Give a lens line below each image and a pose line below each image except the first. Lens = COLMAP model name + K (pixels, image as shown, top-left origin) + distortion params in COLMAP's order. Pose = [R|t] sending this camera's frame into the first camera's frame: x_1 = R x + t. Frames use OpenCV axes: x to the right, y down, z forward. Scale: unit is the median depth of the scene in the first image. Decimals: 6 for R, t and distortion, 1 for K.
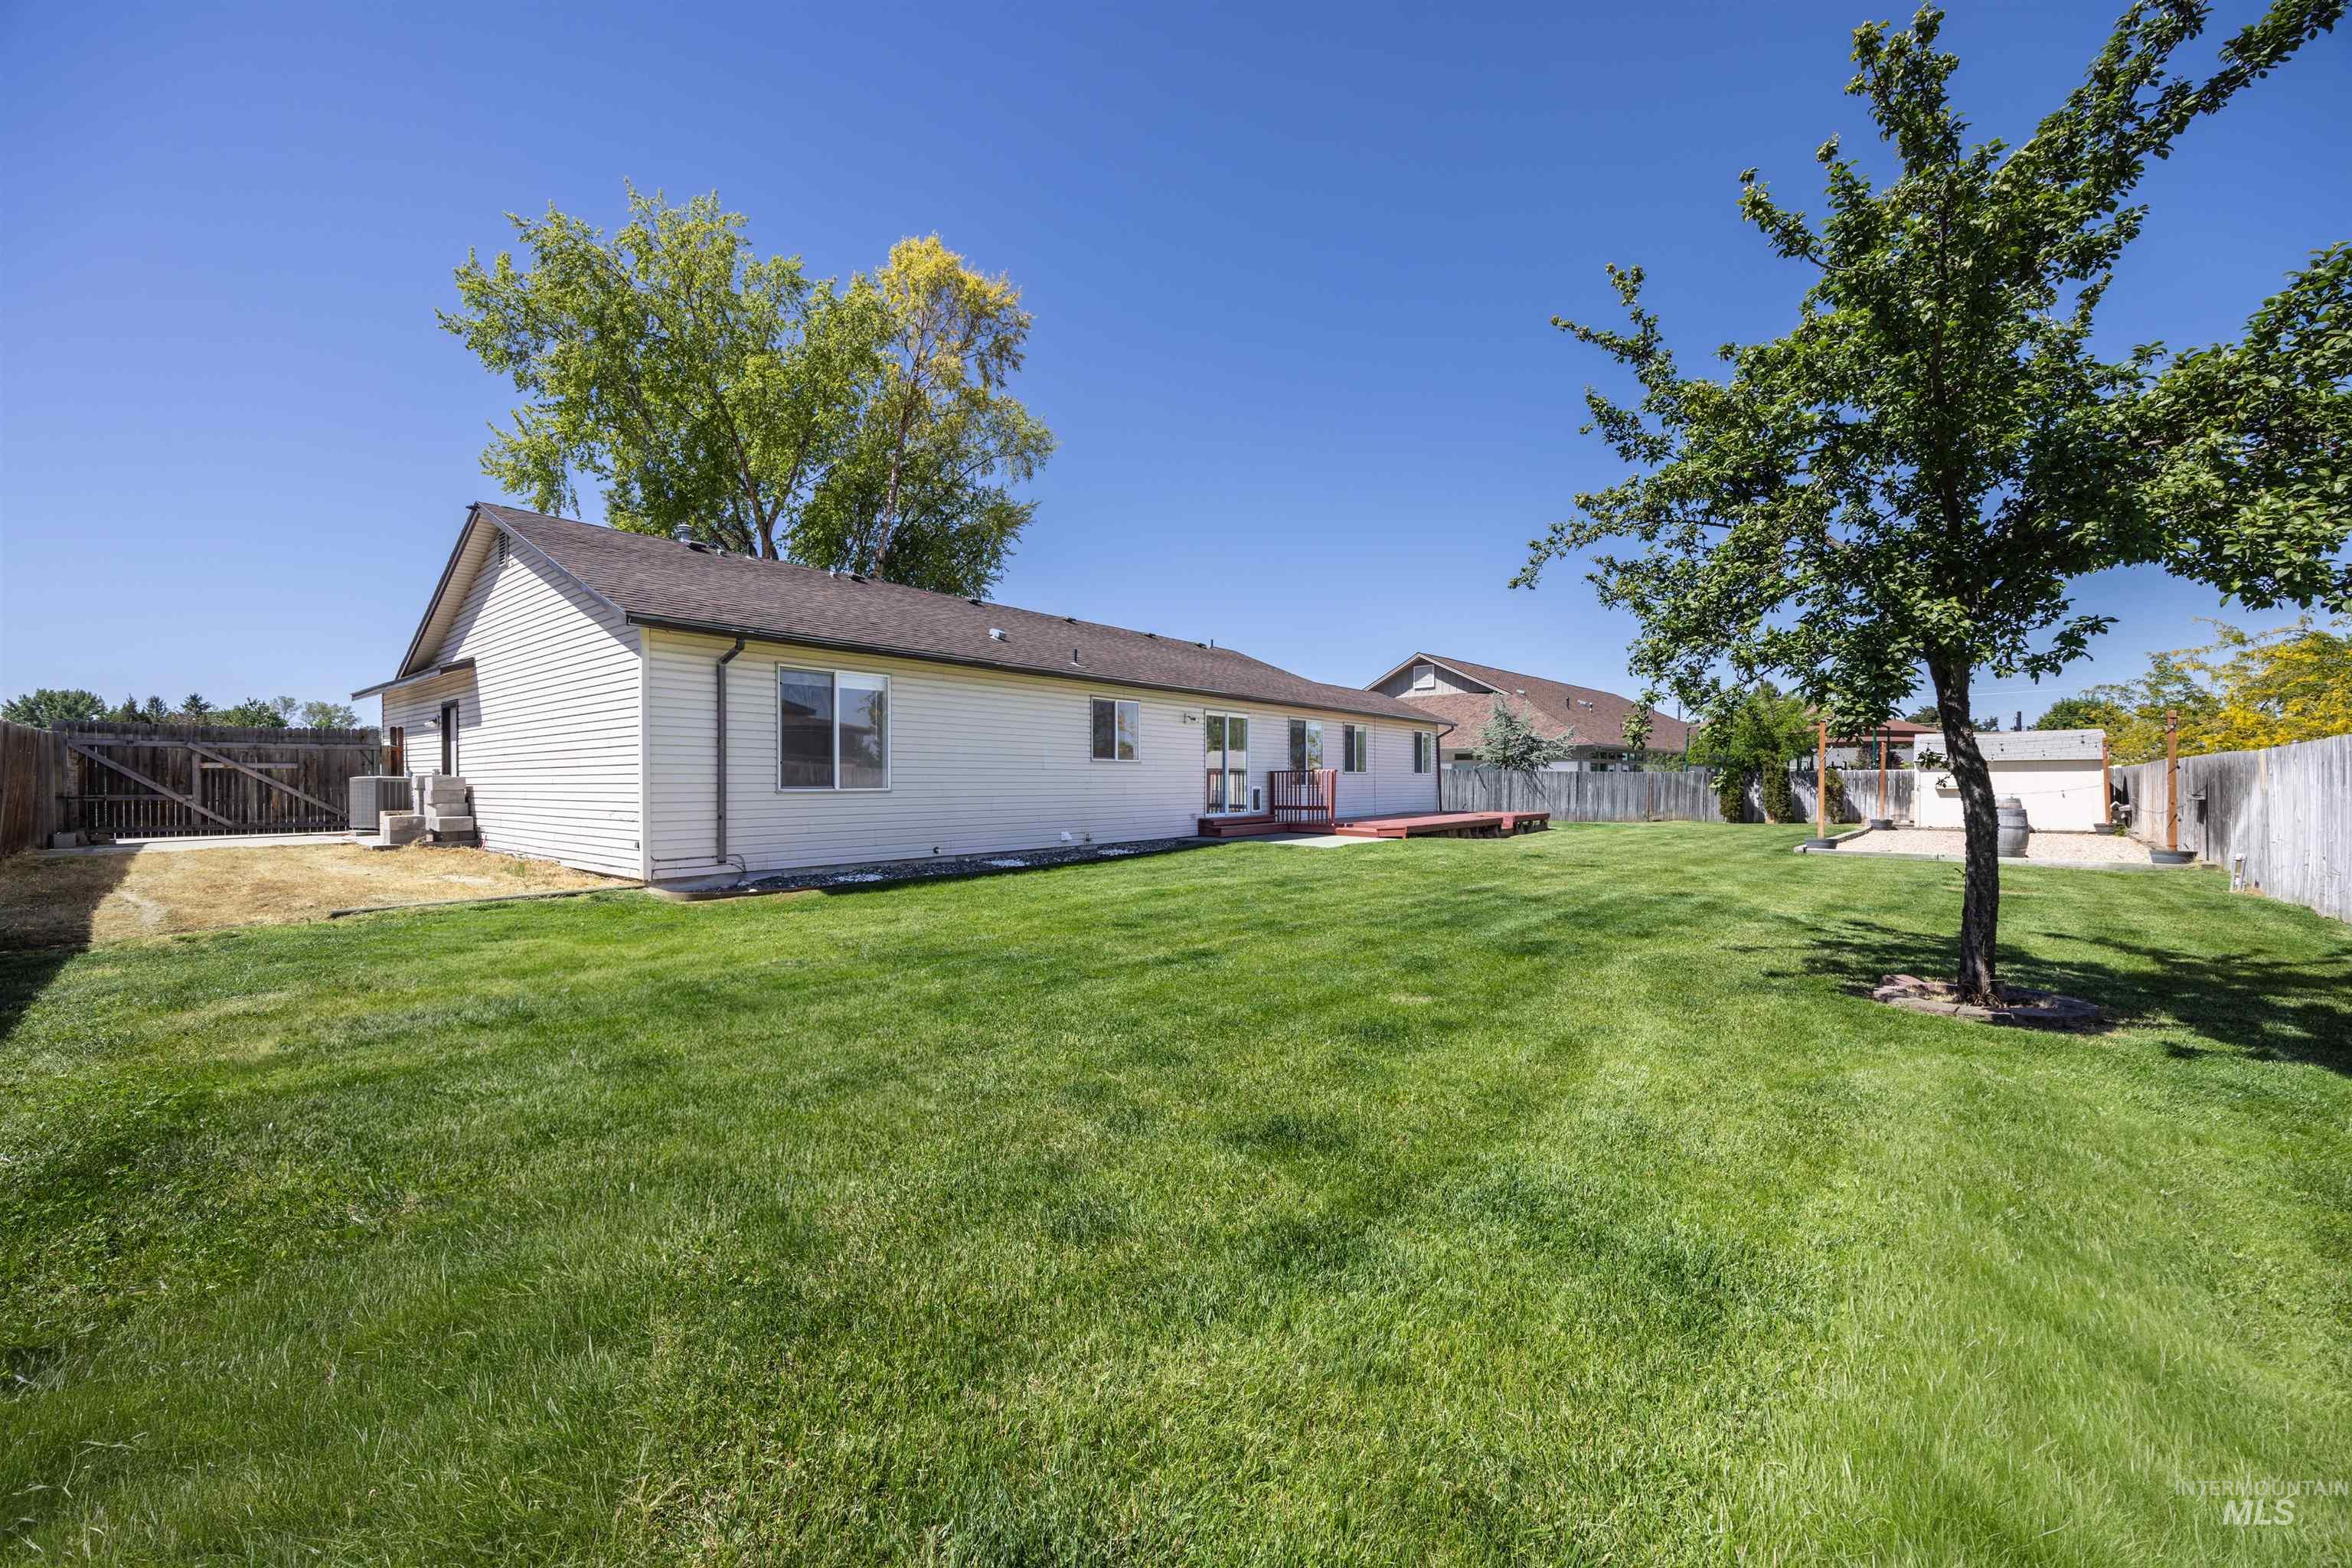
lens RADIAL K [[890.8, 0, 1176.0], [0, 890.8, 784.0], [0, 0, 1]] dist [-0.000834, 0.000090]
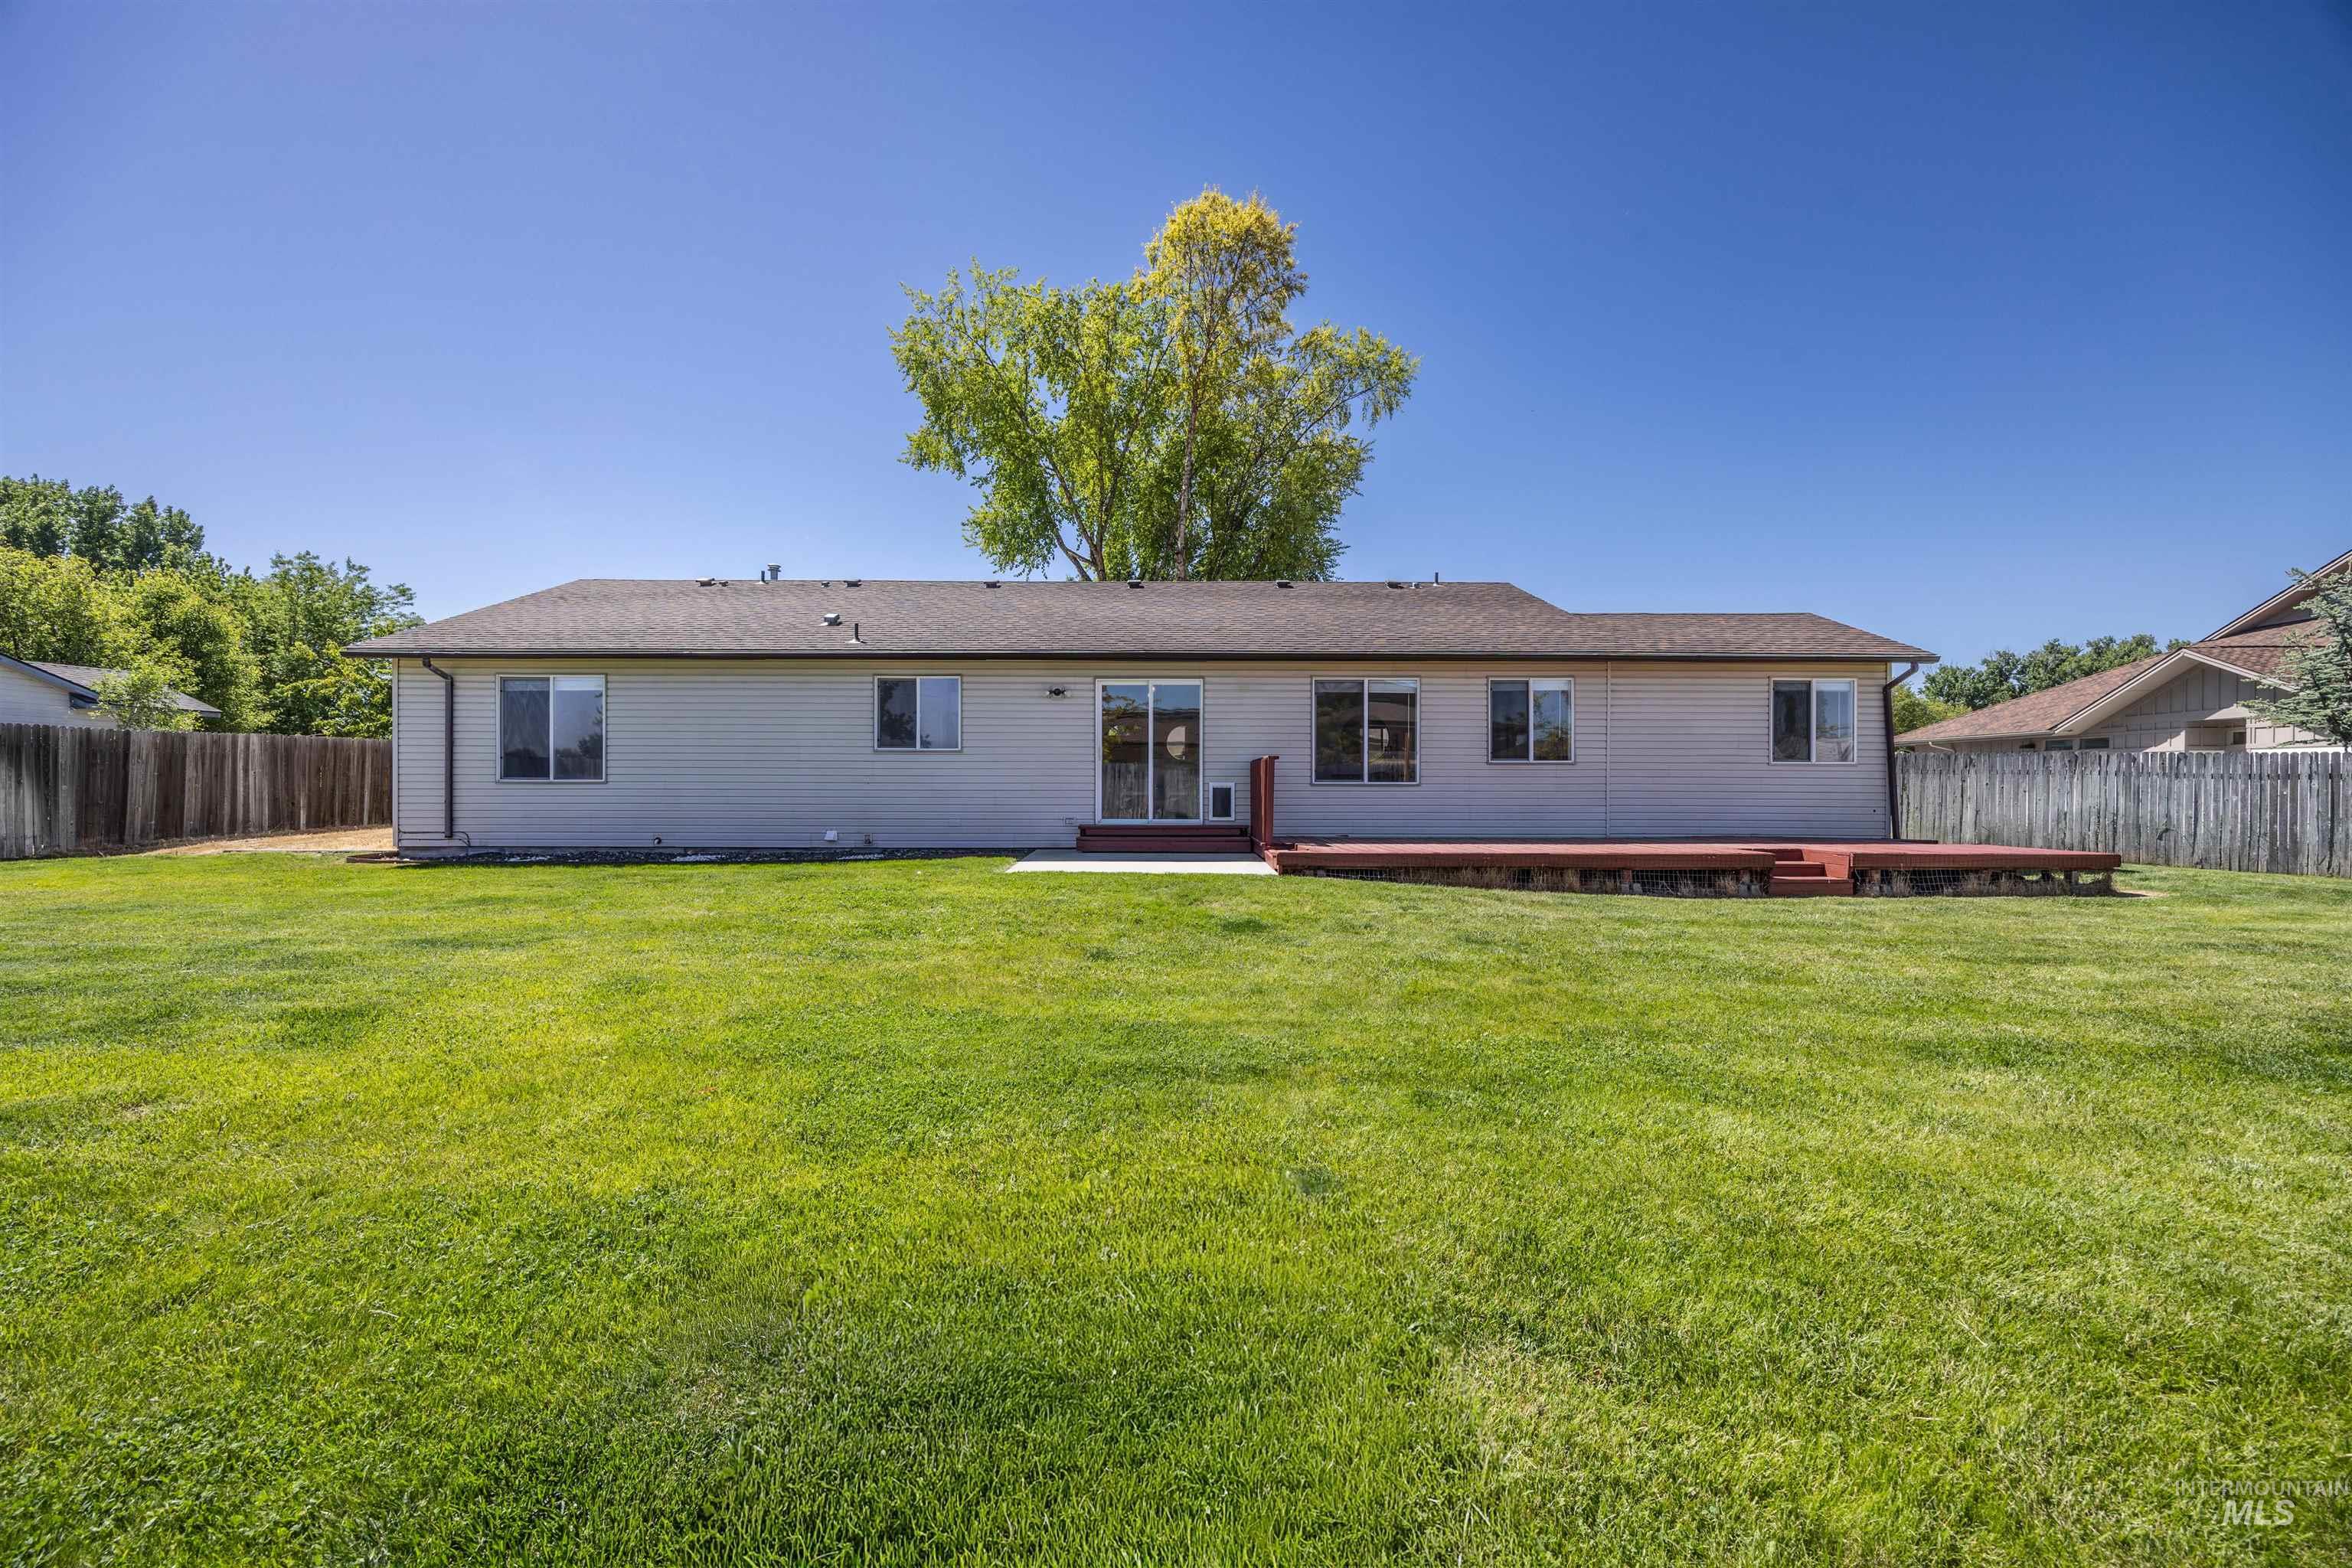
lens RADIAL K [[890.8, 0, 1176.0], [0, 890.8, 784.0], [0, 0, 1]] dist [-0.000834, 0.000090]
pose [[0.623278, -0.004640, -0.781986, 0.655051], [-0.005688, 0.999929, -0.010467, 0.011804], [0.781979, 0.010972, 0.623208, 0.598019]]
